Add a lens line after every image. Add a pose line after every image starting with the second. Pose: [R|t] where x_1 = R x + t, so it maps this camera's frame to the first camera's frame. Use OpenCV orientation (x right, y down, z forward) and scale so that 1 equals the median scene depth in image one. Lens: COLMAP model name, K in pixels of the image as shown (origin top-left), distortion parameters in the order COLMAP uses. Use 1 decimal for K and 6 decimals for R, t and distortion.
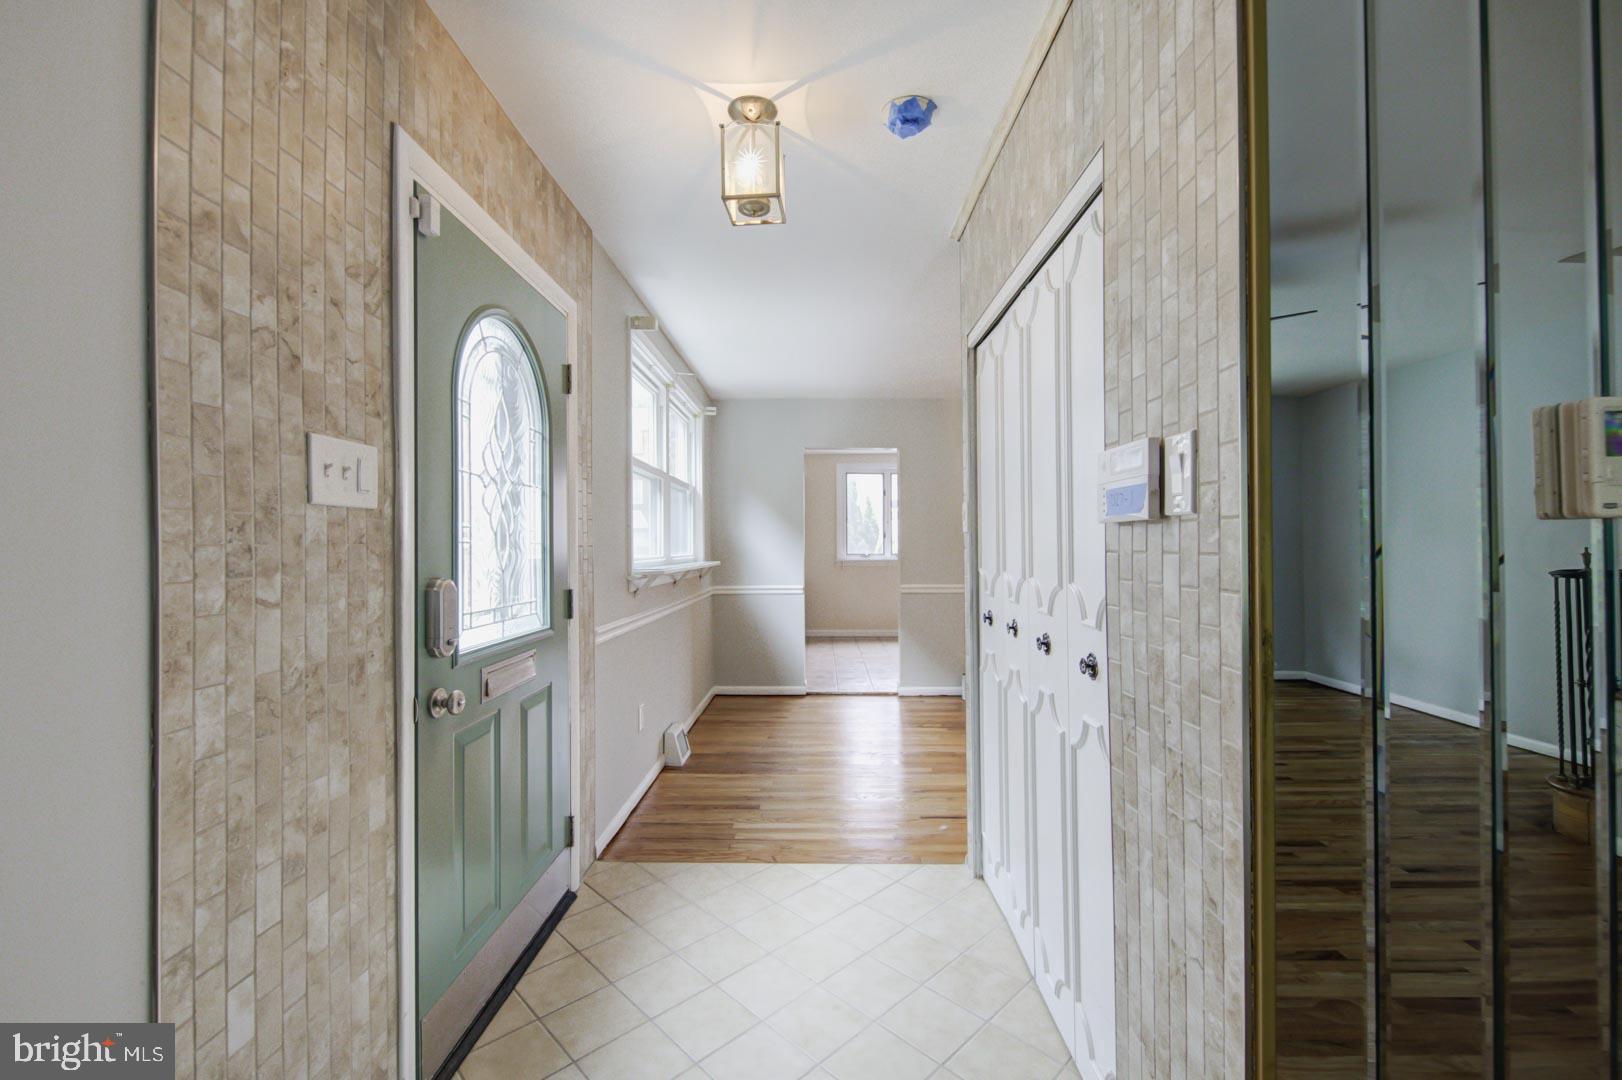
lens RADIAL K [[652.1, 0, 811.0], [0, 652.1, 540.0], [0, 0, 1]] dist [0.011832, -0.000326]
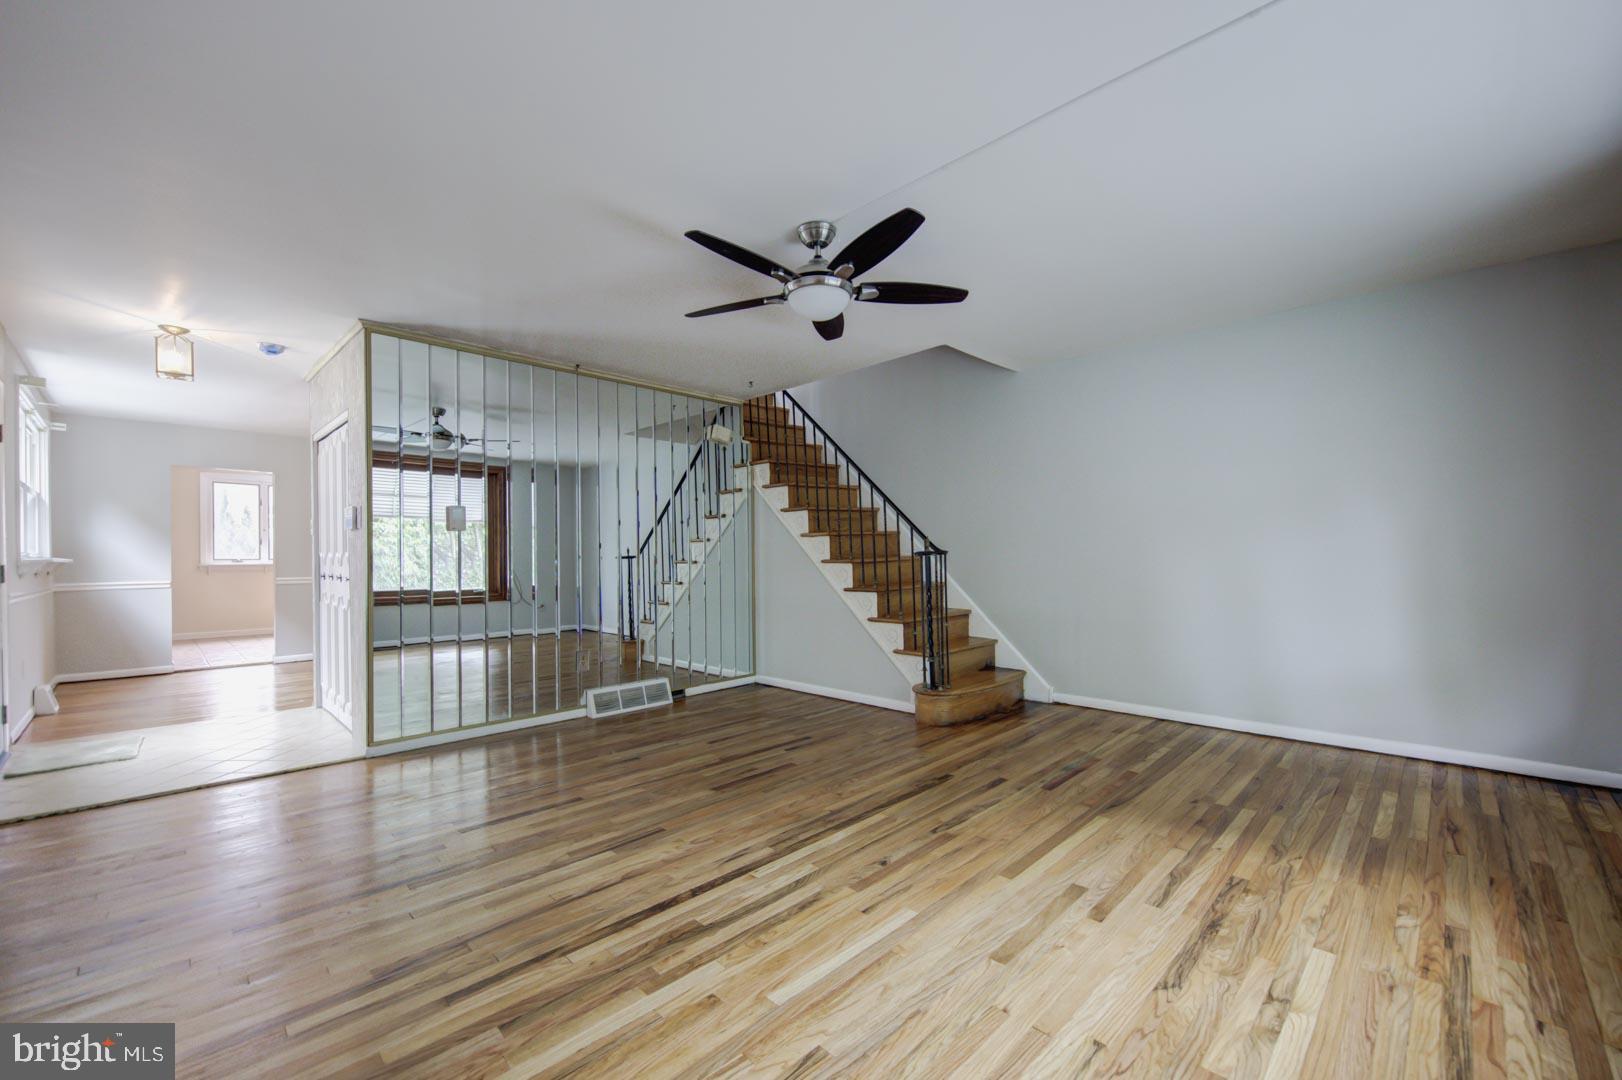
lens RADIAL K [[665.5, 0, 827.6], [0, 665.5, 551.2], [0, 0, 1]] dist [0.001478, -0.000565]
pose [[0.685656, -0.002327, 0.727922, -0.108671], [0.004247, 0.999991, -0.000804, 0.032567], [-0.727913, 0.003643, 0.685660, -1.032698]]
